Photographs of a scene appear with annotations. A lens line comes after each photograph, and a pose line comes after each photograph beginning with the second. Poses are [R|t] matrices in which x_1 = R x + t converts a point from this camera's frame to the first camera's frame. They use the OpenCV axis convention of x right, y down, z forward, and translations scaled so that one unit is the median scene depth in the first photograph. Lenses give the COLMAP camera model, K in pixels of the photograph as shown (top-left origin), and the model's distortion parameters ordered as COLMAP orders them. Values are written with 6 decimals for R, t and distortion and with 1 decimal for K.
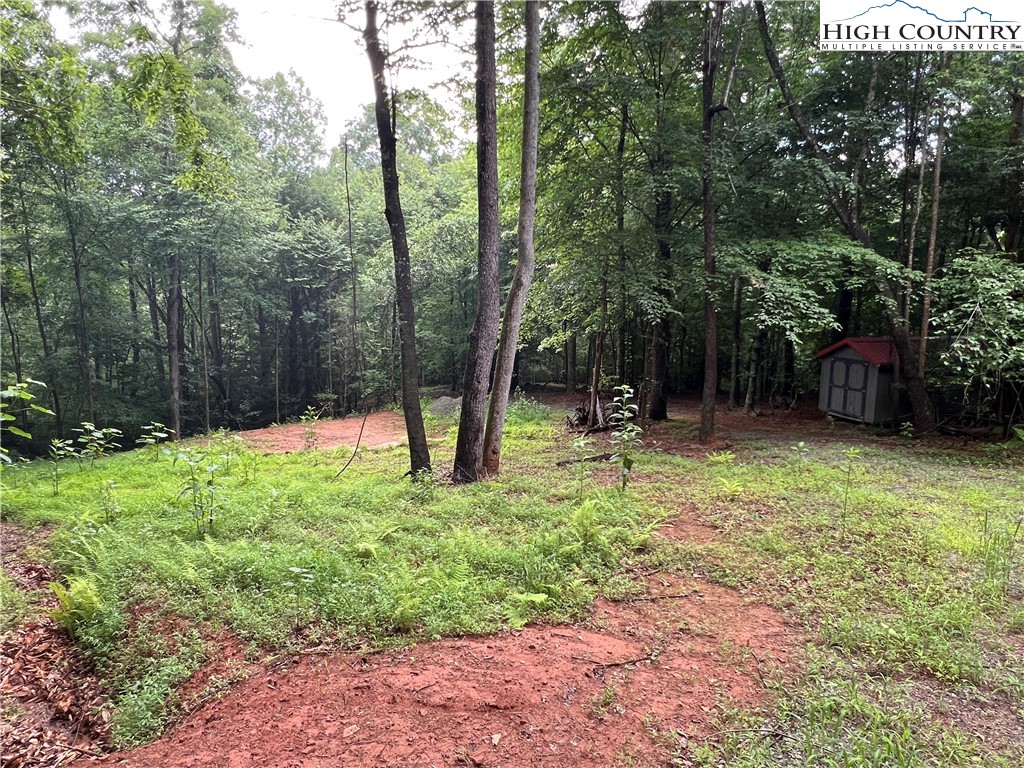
lens RADIAL K [[622.2, 0, 506.5], [0, 622.2, 386.2], [0, 0, 1]] dist [-0.001368, -0.003264]
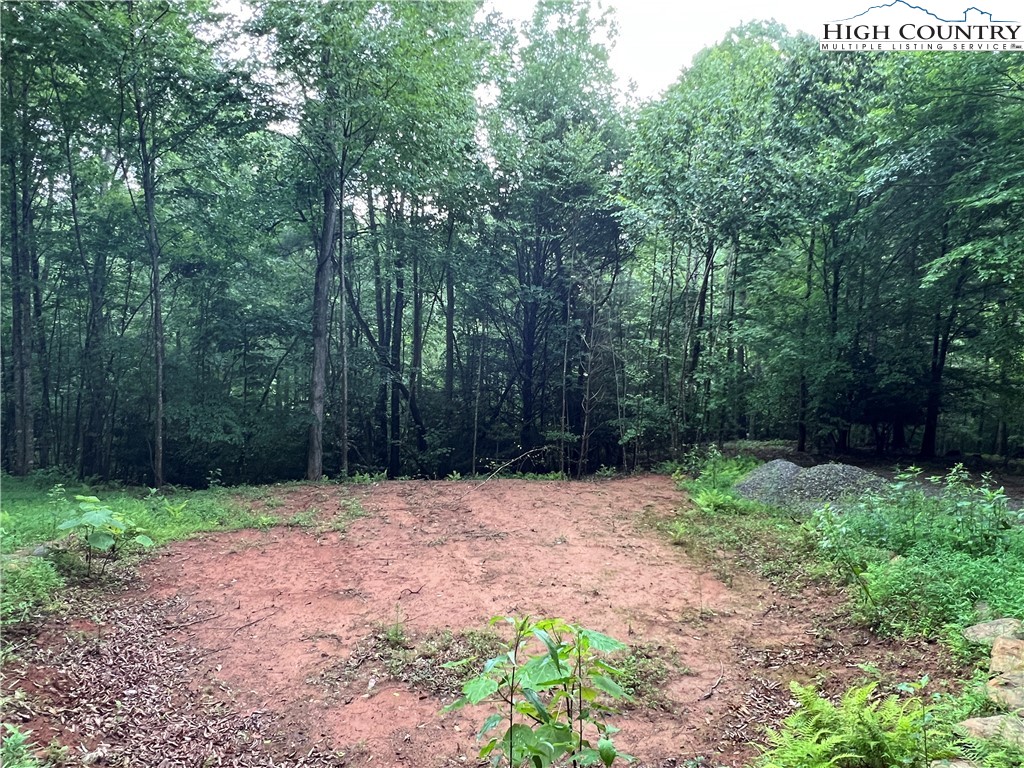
lens RADIAL K [[598.0, 0, 511.9], [0, 598.0, 382.8], [0, 0, 1]] dist [-0.005613, -0.000064]
pose [[0.857336, 0.051294, -0.512196, -0.106757], [-0.095277, 0.993643, -0.059971, 0.011164], [0.505864, 0.100216, 0.856772, 1.171578]]
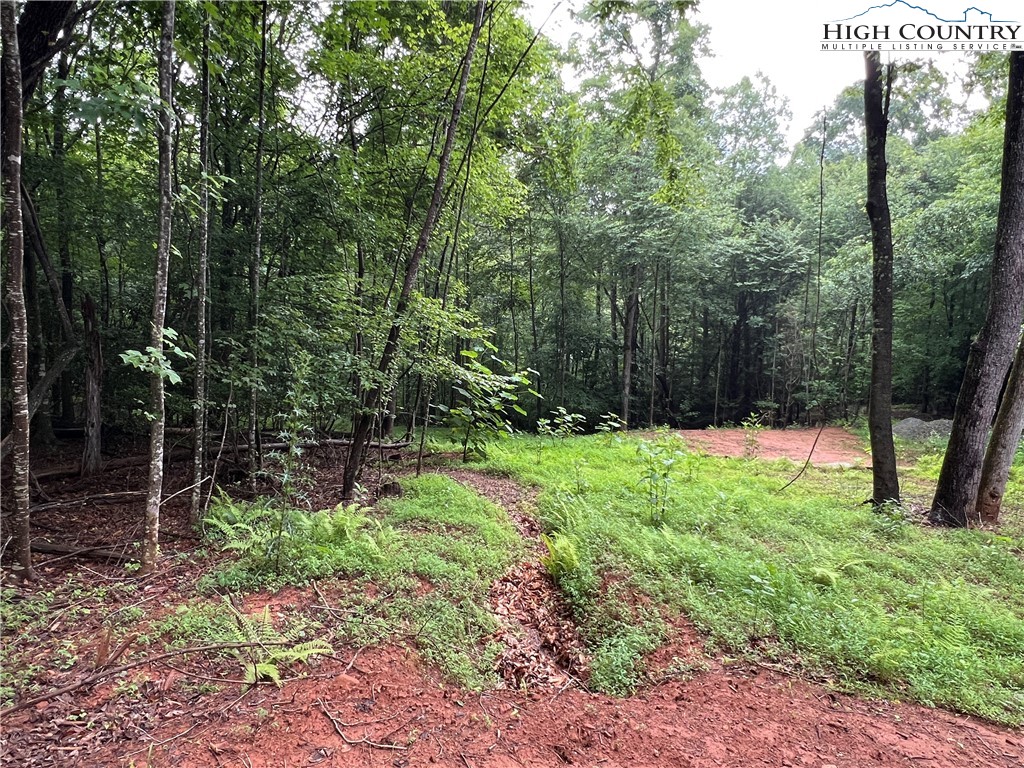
lens RADIAL K [[622.2, 0, 505.2], [0, 622.2, 385.7], [0, 0, 1]] dist [-0.001368, -0.003264]
pose [[0.776507, 0.076826, -0.625407, -0.010532], [-0.081509, 0.996447, 0.021202, 0.000395], [0.624814, 0.034513, 0.780011, -0.005158]]
